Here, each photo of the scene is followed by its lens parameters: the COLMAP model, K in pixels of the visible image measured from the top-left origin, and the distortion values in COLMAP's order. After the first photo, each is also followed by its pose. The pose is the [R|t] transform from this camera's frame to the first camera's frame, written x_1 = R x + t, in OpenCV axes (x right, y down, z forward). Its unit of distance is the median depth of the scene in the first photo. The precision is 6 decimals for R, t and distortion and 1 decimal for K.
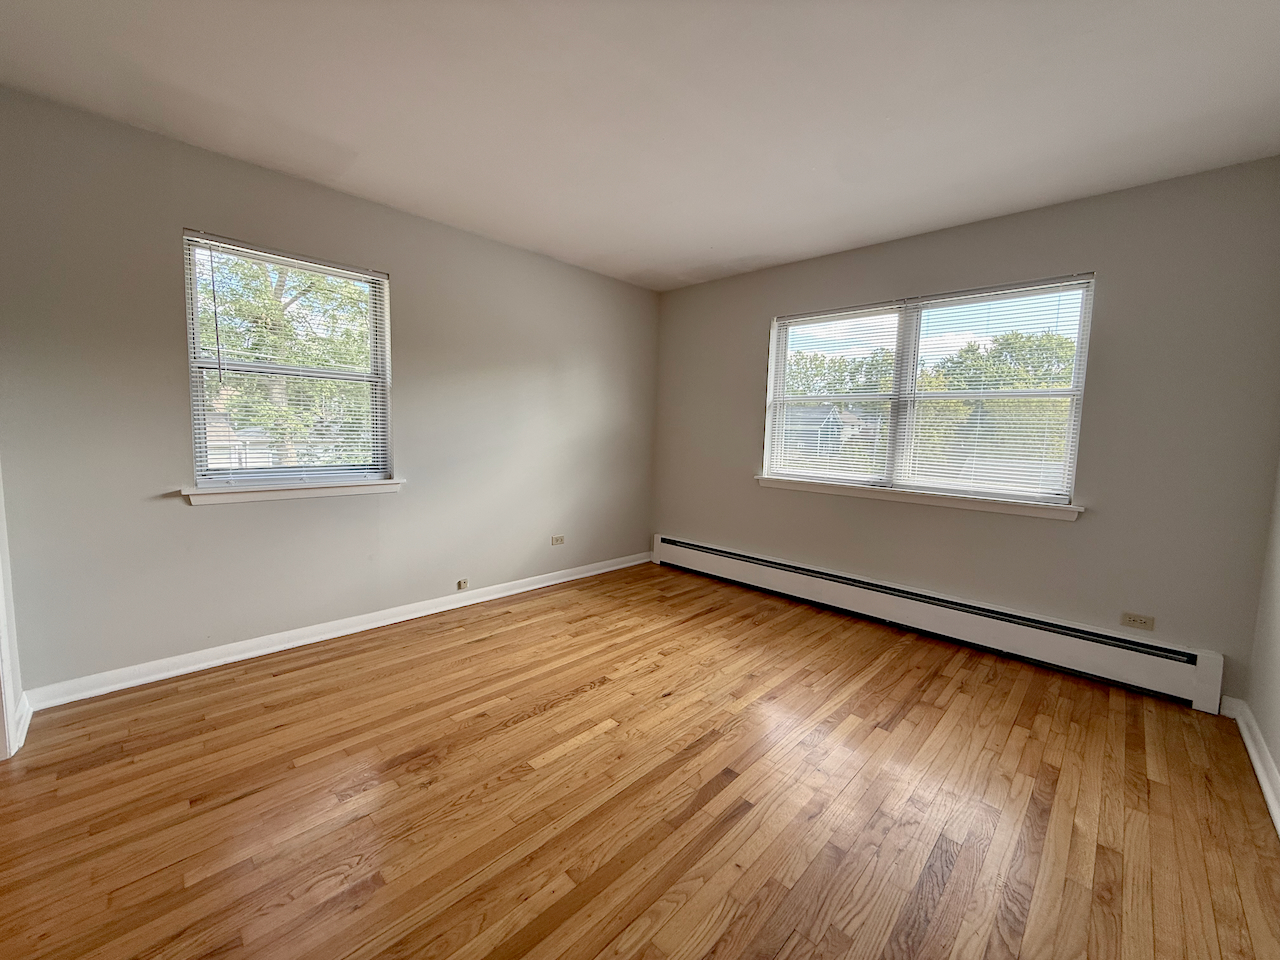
lens RADIAL K [[509.8, 0, 638.0], [0, 509.8, 478.2], [0, 0, 1]] dist [0.000296, 0.000160]
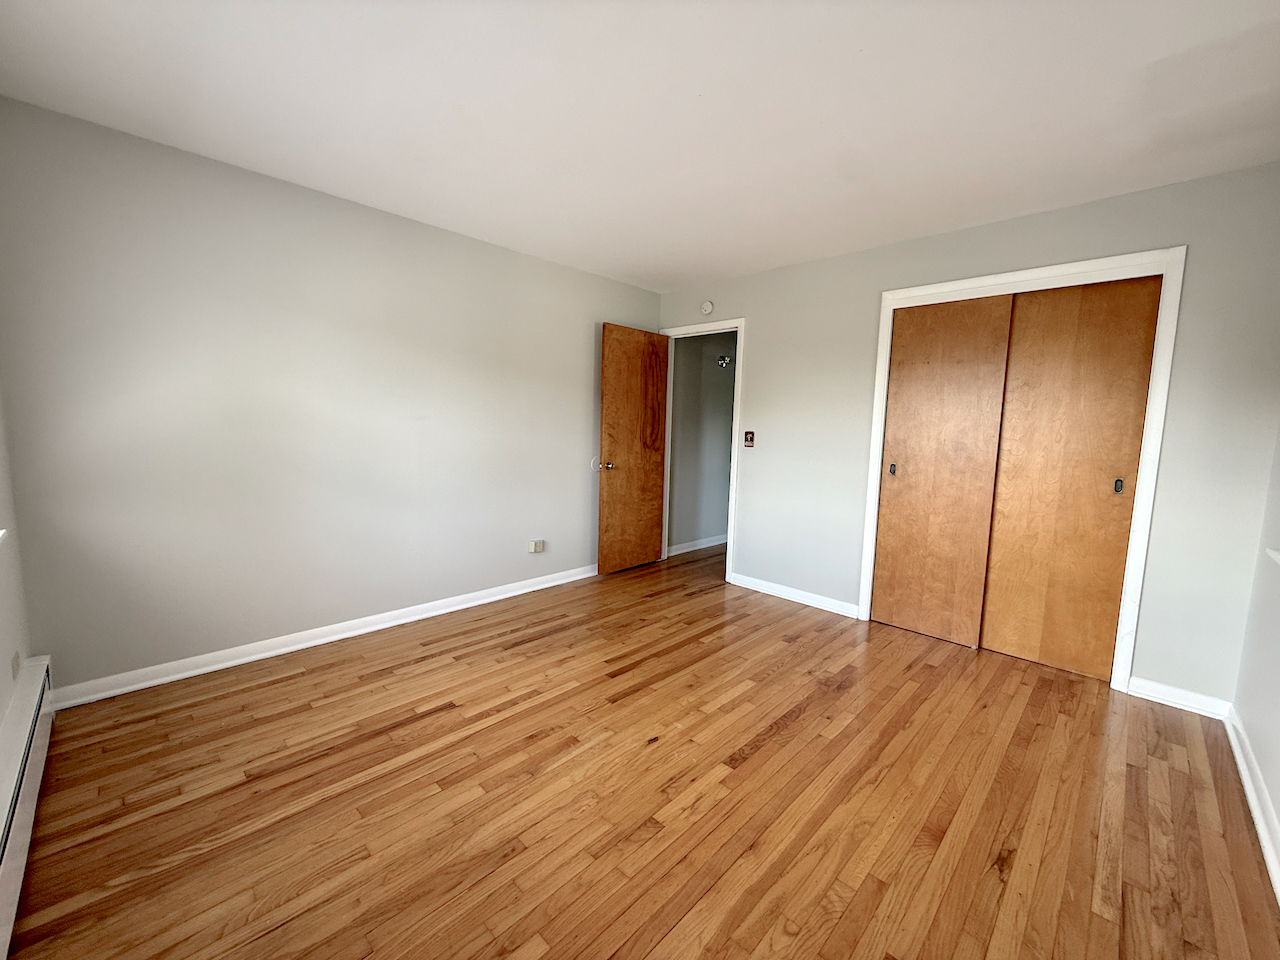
lens RADIAL K [[509.8, 0, 638.0], [0, 509.8, 478.2], [0, 0, 1]] dist [0.000296, 0.000160]
pose [[-0.998567, -0.053461, -0.002580, 0.109425], [-0.052932, 0.979251, 0.195618, -0.188587], [-0.007932, 0.195474, -0.980677, 1.782221]]
